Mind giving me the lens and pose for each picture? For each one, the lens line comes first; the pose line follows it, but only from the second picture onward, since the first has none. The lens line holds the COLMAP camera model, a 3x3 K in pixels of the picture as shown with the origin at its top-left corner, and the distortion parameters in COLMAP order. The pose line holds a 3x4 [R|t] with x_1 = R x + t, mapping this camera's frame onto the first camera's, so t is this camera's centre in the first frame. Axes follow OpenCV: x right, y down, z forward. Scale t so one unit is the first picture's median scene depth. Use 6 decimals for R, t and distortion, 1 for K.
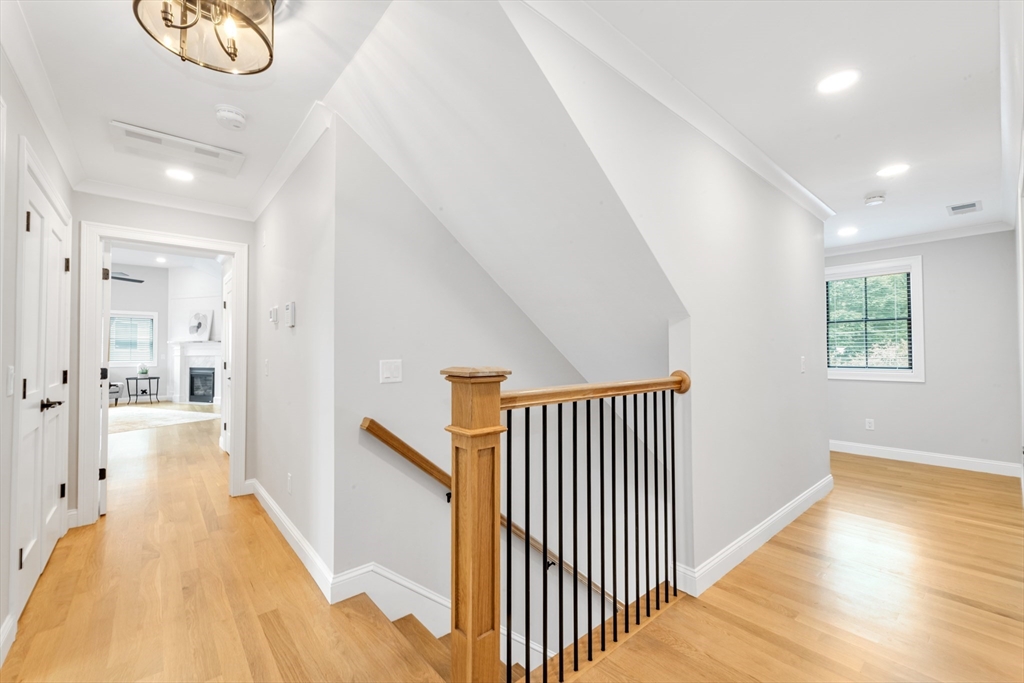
lens RADIAL K [[419.4, 0, 512.0], [0, 419.4, 341.5], [0, 0, 1]] dist [-0.022365, 0.000490]
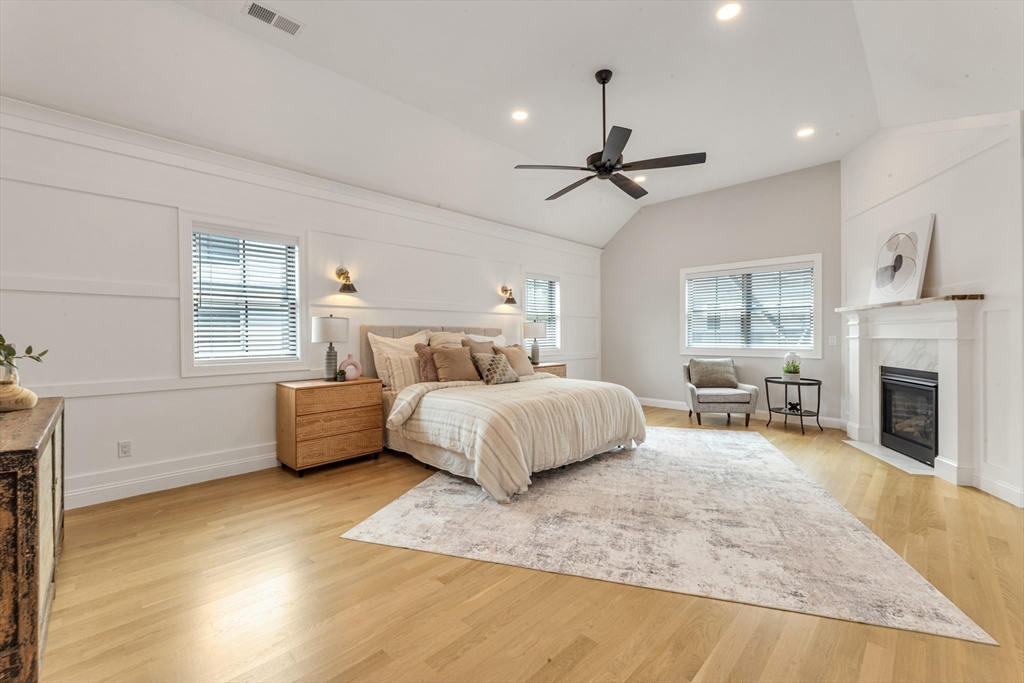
lens RADIAL K [[419.4, 0, 512.0], [0, 419.4, 341.5], [0, 0, 1]] dist [-0.022365, 0.000490]
pose [[0.074630, 0.016039, -0.997082, -0.382894], [0.037096, 0.999134, 0.018848, 0.015018], [0.996521, -0.038394, 0.073970, 0.591321]]
